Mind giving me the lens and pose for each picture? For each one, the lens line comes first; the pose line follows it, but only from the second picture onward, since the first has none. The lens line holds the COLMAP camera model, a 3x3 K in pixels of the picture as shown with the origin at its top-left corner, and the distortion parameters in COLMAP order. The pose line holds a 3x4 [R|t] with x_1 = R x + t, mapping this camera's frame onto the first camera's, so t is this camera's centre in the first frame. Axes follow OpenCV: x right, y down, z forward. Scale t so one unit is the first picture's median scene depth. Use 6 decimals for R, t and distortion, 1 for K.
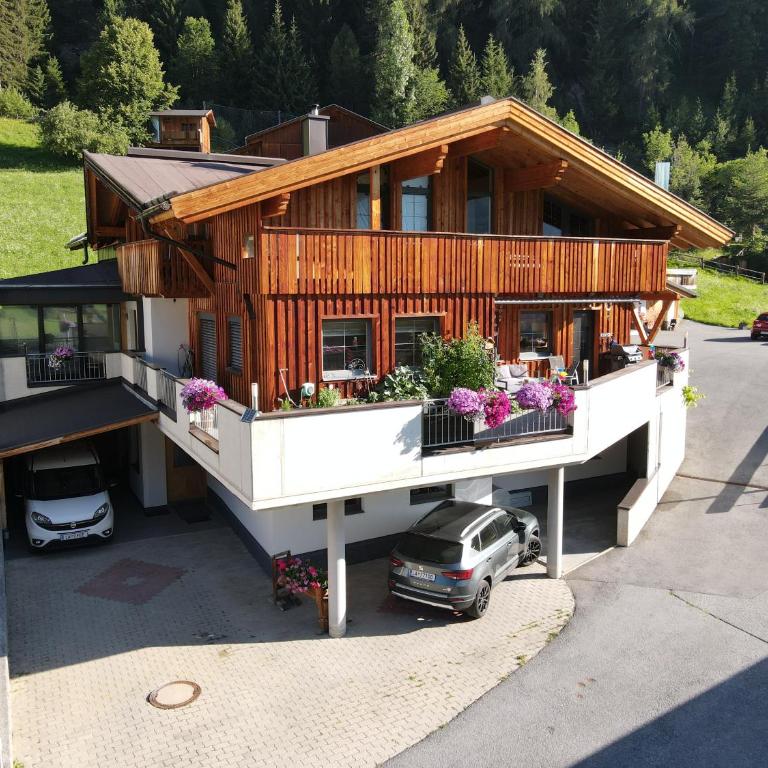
lens RADIAL K [[848.2, 0, 383.8], [0, 848.2, 386.7], [0, 0, 1]] dist [0.109084, -0.220032]
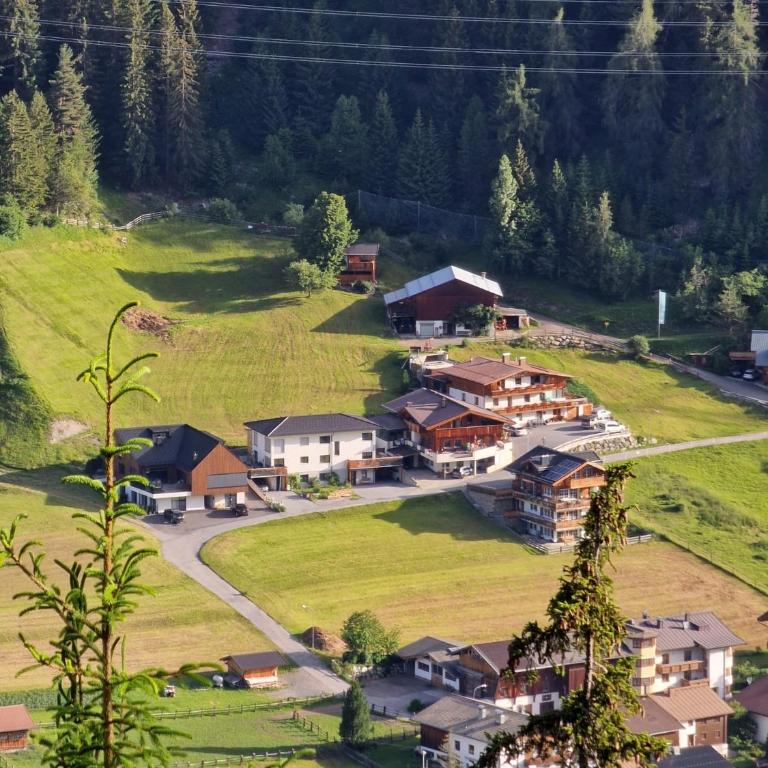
lens RADIAL K [[848.2, 0, 383.8], [0, 848.2, 386.7], [0, 0, 1]] dist [0.109084, -0.220032]
pose [[0.988743, 0.016628, -0.148694, 0.430478], [-0.020630, 0.999464, -0.025408, -0.293950], [0.148192, 0.028190, 0.988557, -5.515206]]
